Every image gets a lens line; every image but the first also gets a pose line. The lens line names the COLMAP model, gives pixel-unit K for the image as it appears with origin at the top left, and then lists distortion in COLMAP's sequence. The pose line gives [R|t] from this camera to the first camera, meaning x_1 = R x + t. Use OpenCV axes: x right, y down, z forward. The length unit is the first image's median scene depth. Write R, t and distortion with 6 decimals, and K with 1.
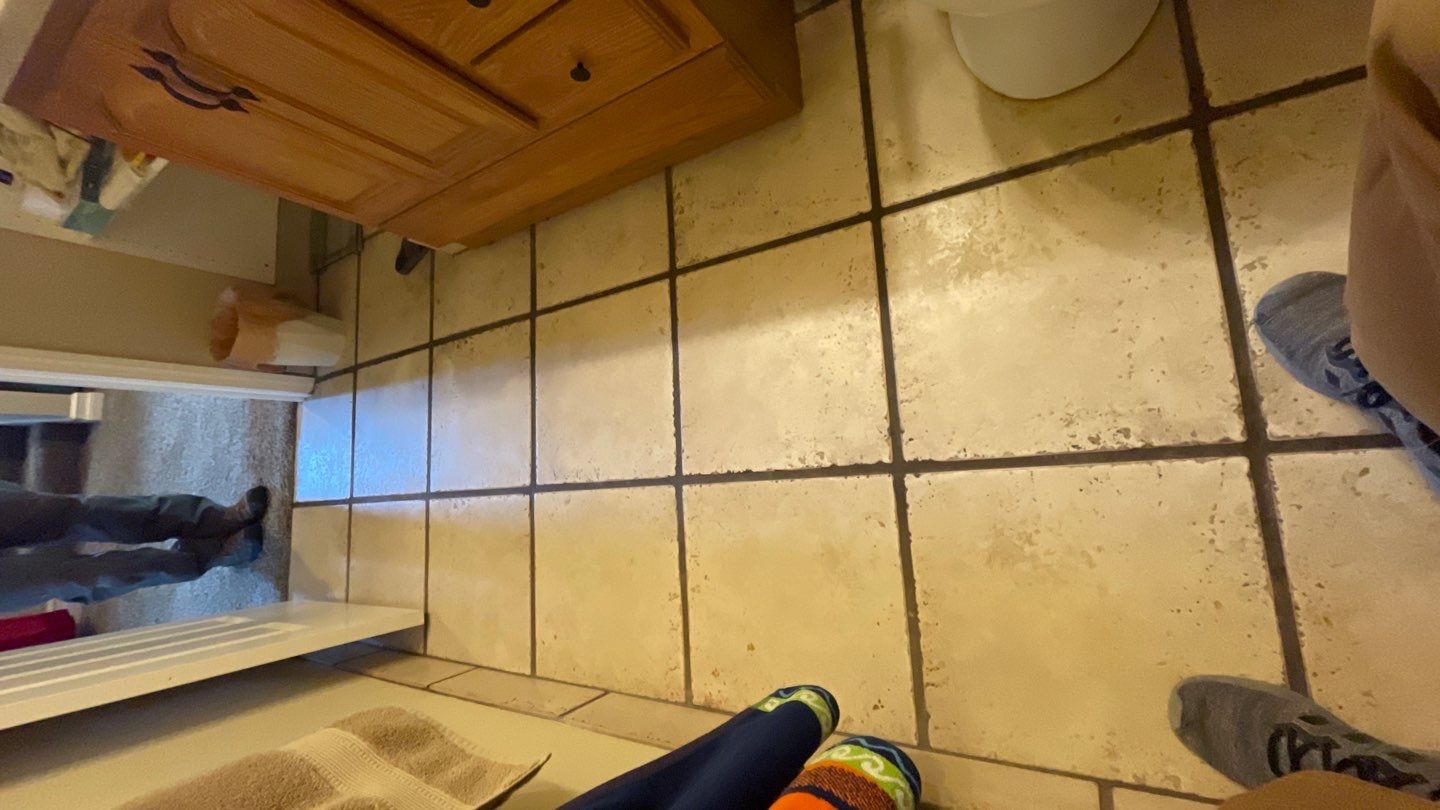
lens RADIAL K [[579.2, 0, 717.2], [0, 579.2, 395.0], [0, 0, 1]] dist [-0.007223, 0.001212]
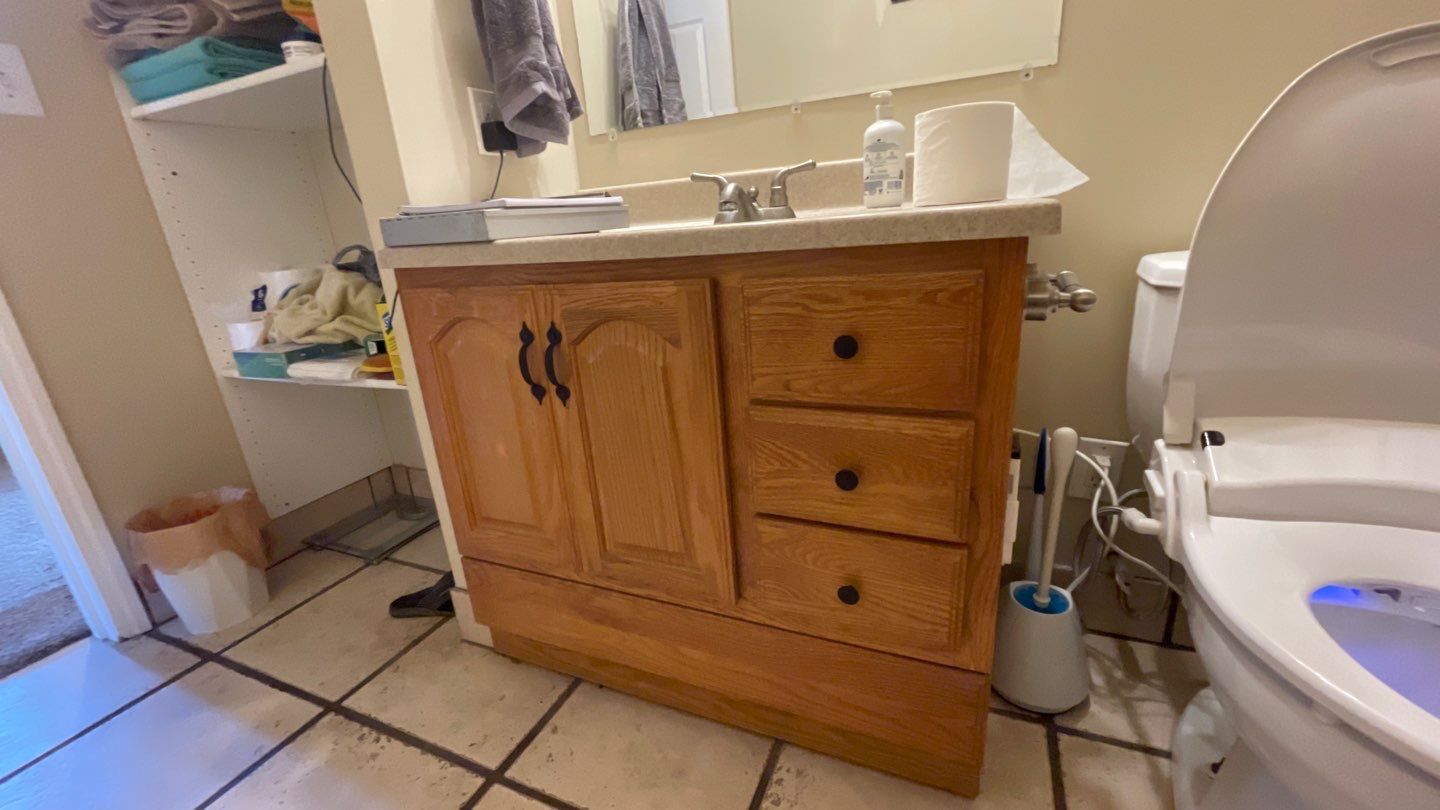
lens RADIAL K [[579.2, 0, 716.7], [0, 579.2, 402.1], [0, 0, 1]] dist [-0.007223, 0.001212]
pose [[0.782168, 0.578972, -0.230228, -0.206272], [-0.508439, 0.379516, -0.772953, 0.086680], [-0.360143, 0.721636, 0.591217, 0.170070]]
